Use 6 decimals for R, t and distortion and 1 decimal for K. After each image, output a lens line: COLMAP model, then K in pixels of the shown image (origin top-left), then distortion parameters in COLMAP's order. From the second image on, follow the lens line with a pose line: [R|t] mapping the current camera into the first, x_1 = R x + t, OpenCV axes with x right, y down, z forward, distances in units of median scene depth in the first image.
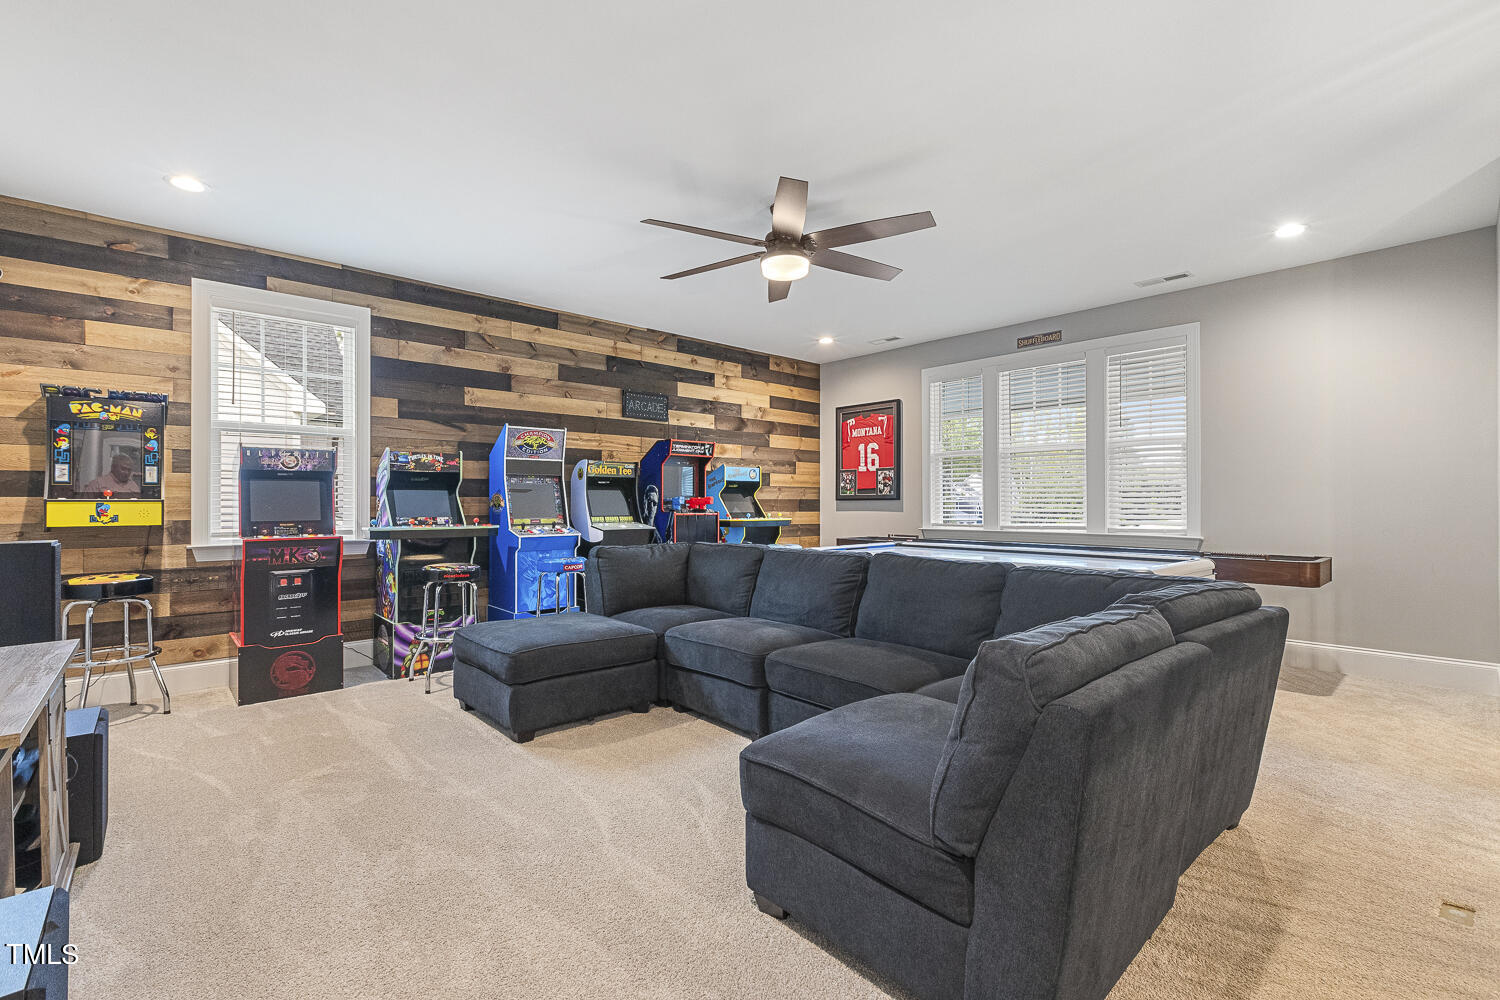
lens RADIAL K [[667.1, 0, 761.0], [0, 667.1, 507.0], [0, 0, 1]] dist [0.001857, -0.000234]
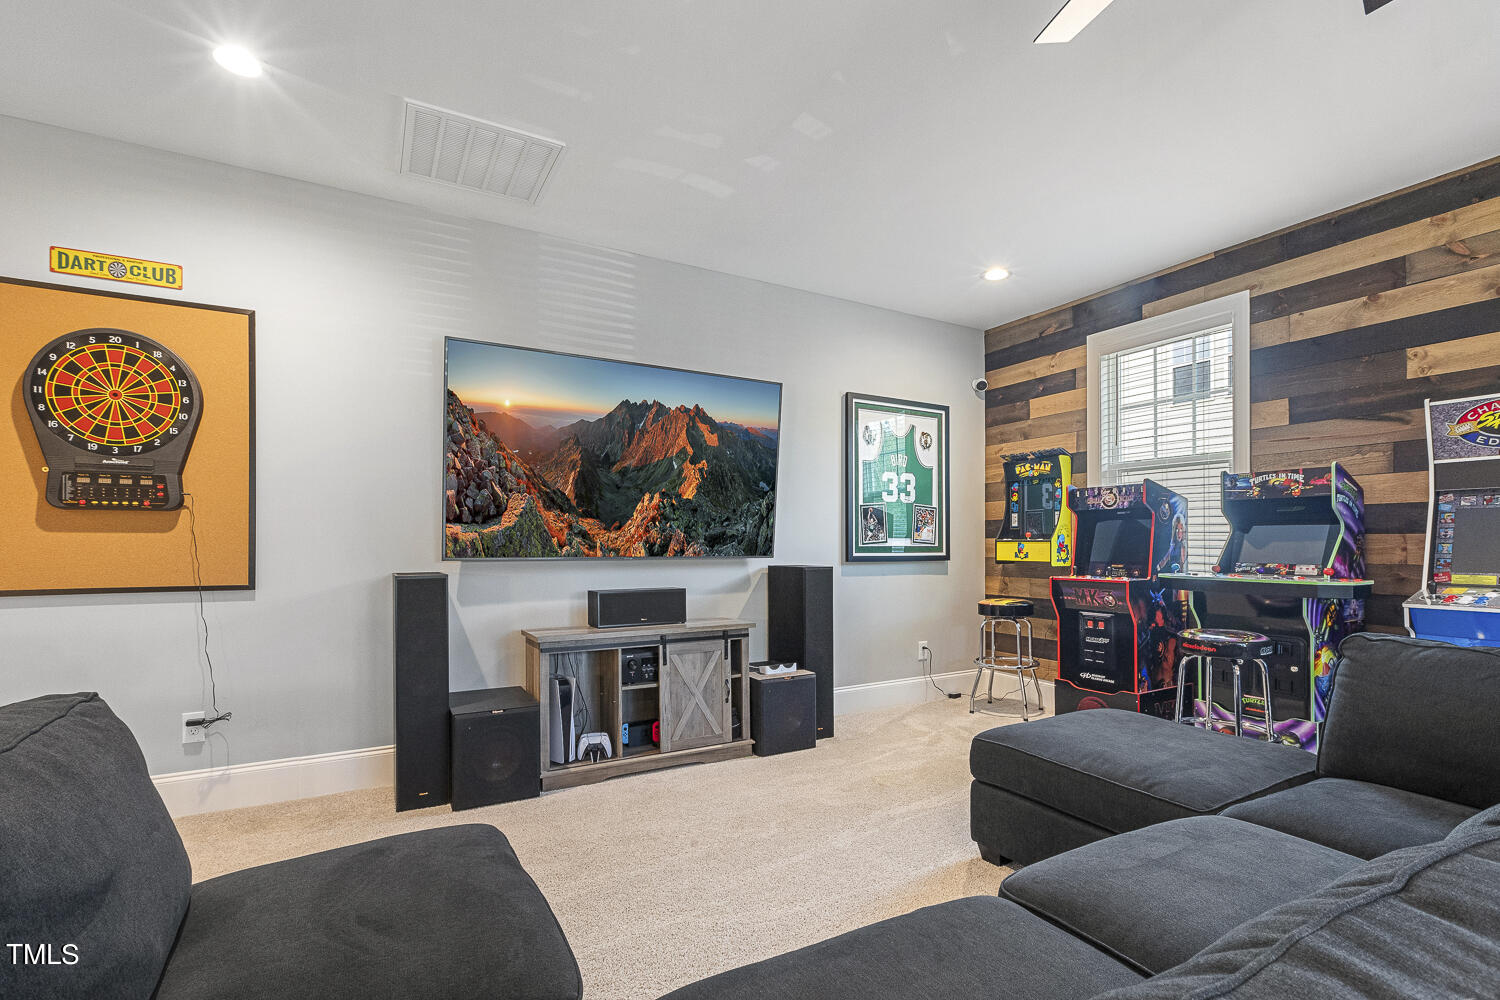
lens RADIAL K [[667.1, 0, 720.4], [0, 667.1, 543.9], [0, 0, 1]] dist [0.001857, -0.000234]
pose [[-0.226685, 0.003528, -0.973962, 0.344206], [-0.006187, 0.999968, 0.005062, -0.006023], [0.973949, 0.007174, -0.226656, 0.667706]]
